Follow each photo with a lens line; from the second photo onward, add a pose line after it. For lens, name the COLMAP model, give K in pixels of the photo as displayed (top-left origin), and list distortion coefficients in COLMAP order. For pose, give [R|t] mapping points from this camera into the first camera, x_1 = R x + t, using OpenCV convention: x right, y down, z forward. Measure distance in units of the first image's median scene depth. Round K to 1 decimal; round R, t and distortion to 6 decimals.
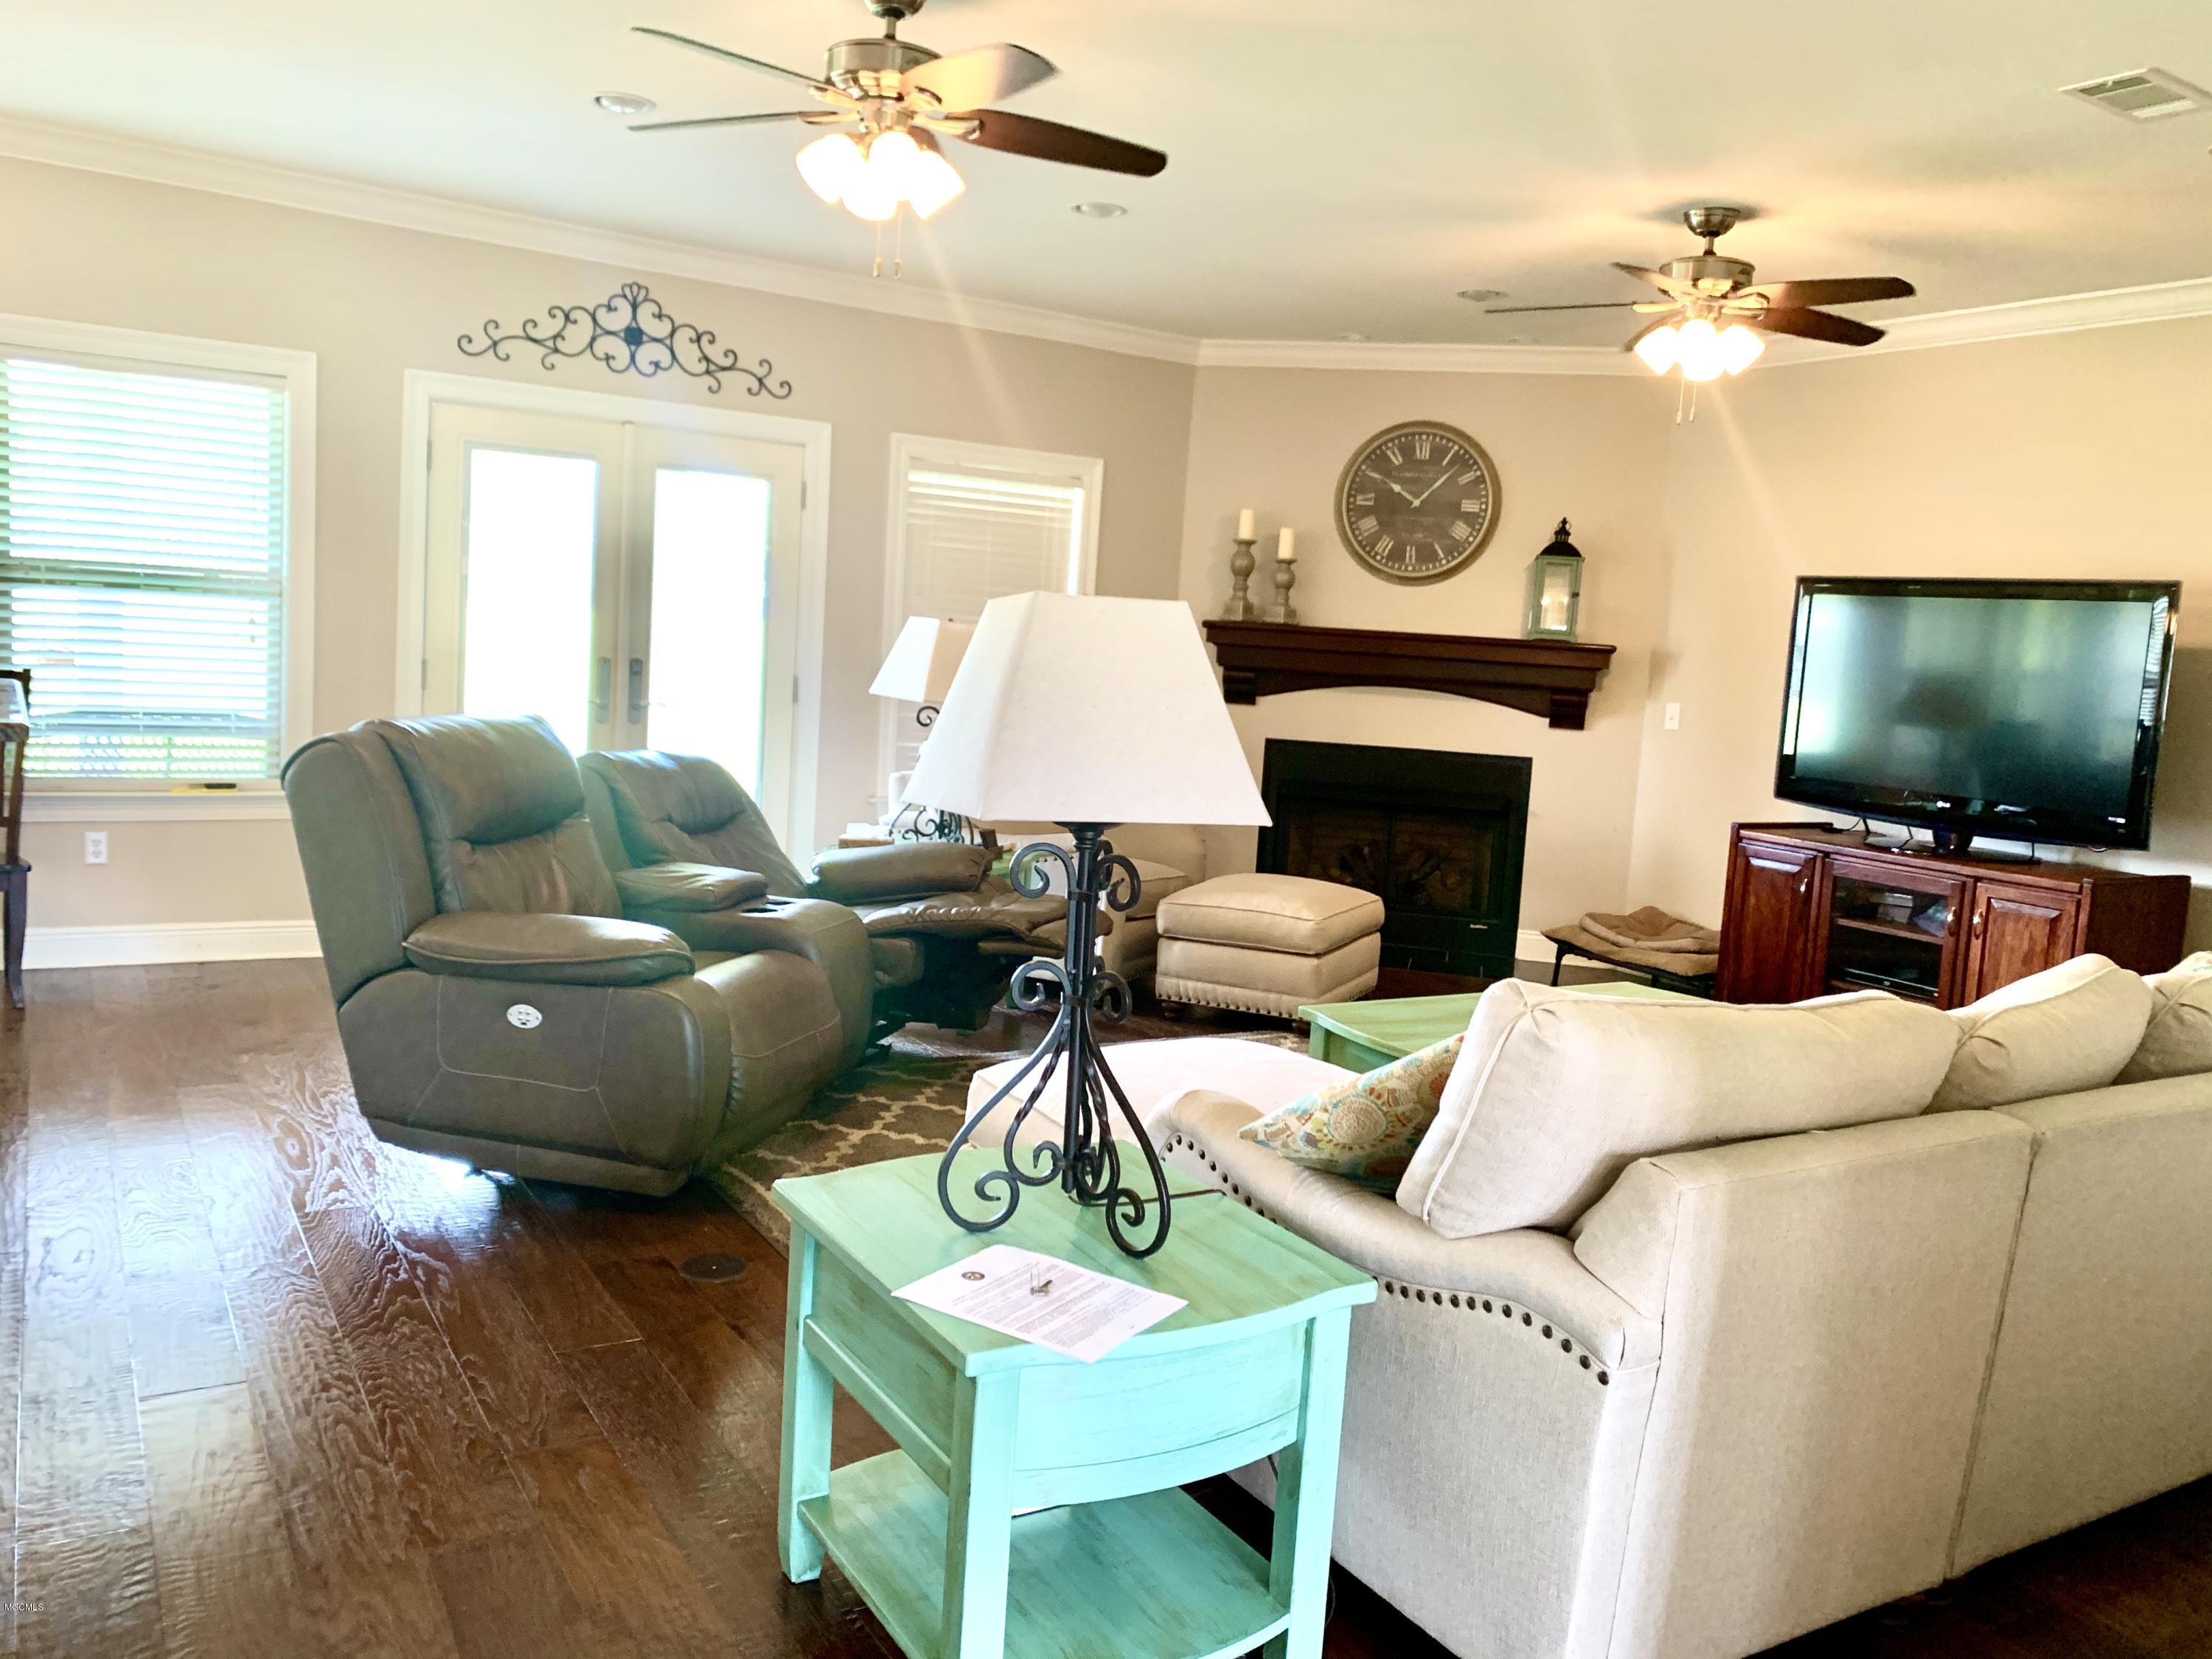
lens RADIAL K [[1751.1, 0, 1121.5], [0, 1751.1, 816.9], [0, 0, 1]] dist [-0.015732, 0.016594]
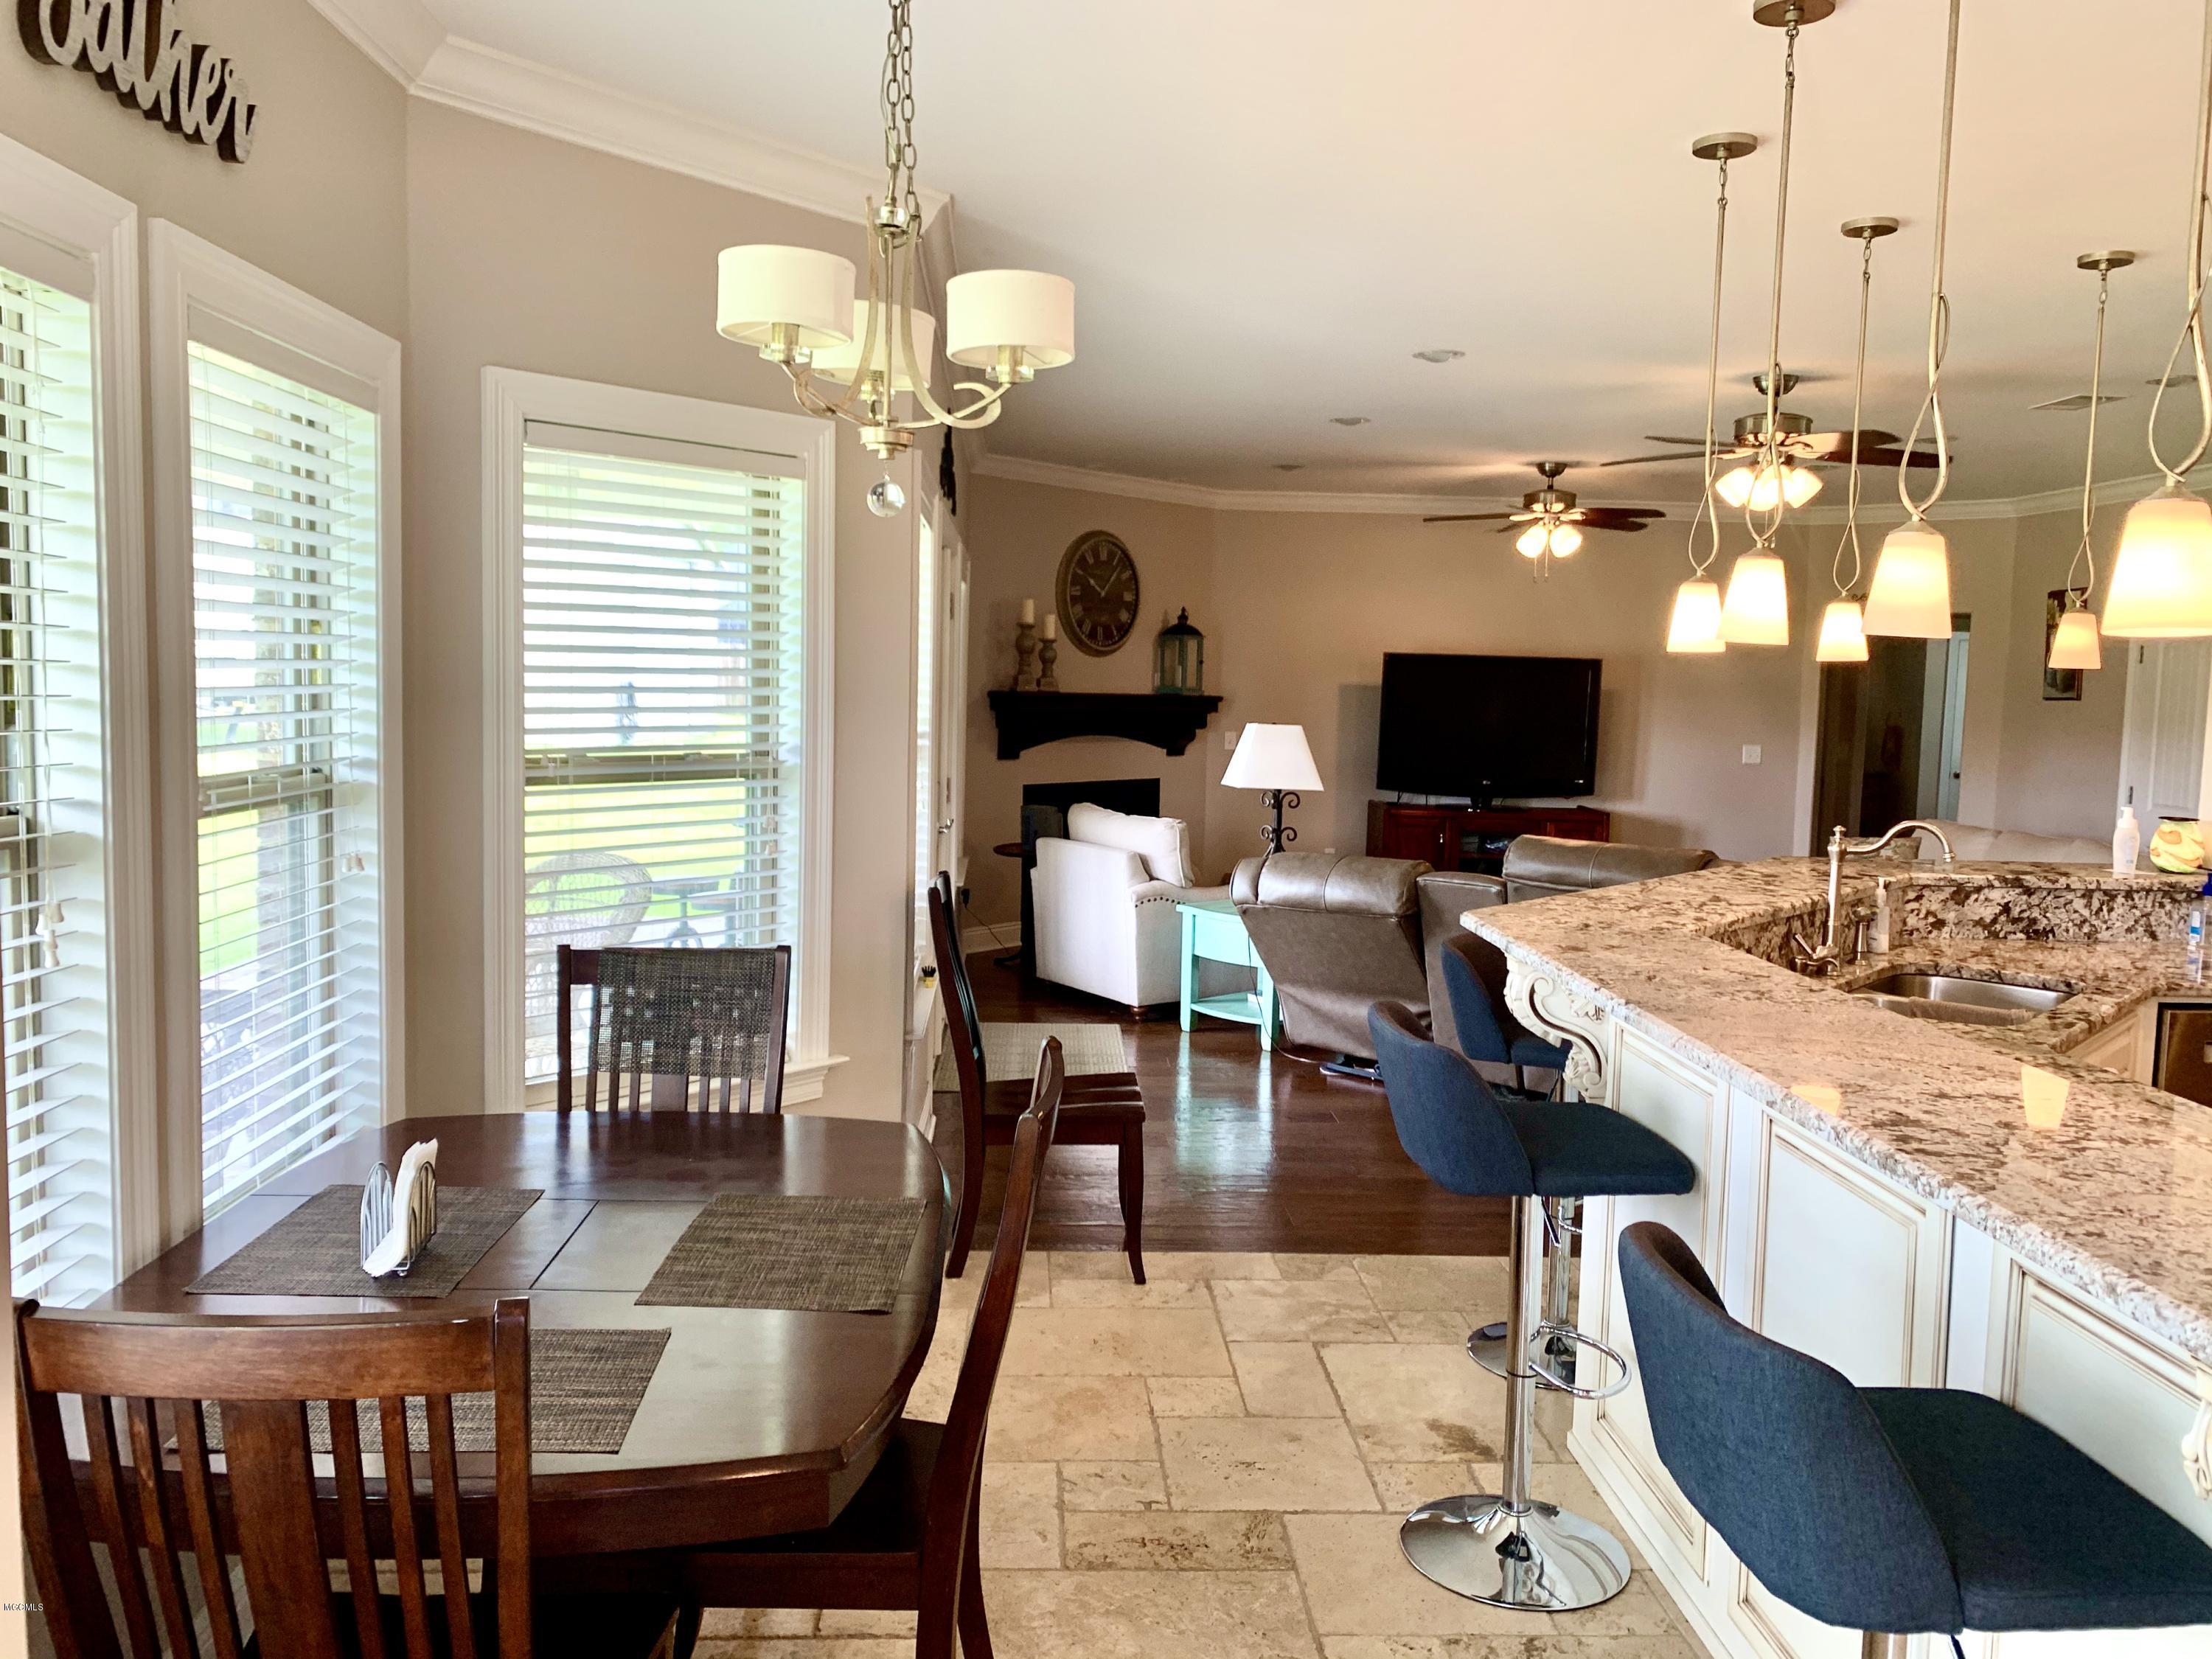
lens RADIAL K [[1719.9, 0, 1133.8], [0, 1719.9, 823.8], [0, 0, 1]] dist [0.052596, -0.040637]
pose [[0.484527, -0.124654, 0.865849, -0.956550], [0.099554, 0.991222, 0.086993, -0.119141], [-0.869093, 0.044049, 0.492684, 0.354716]]
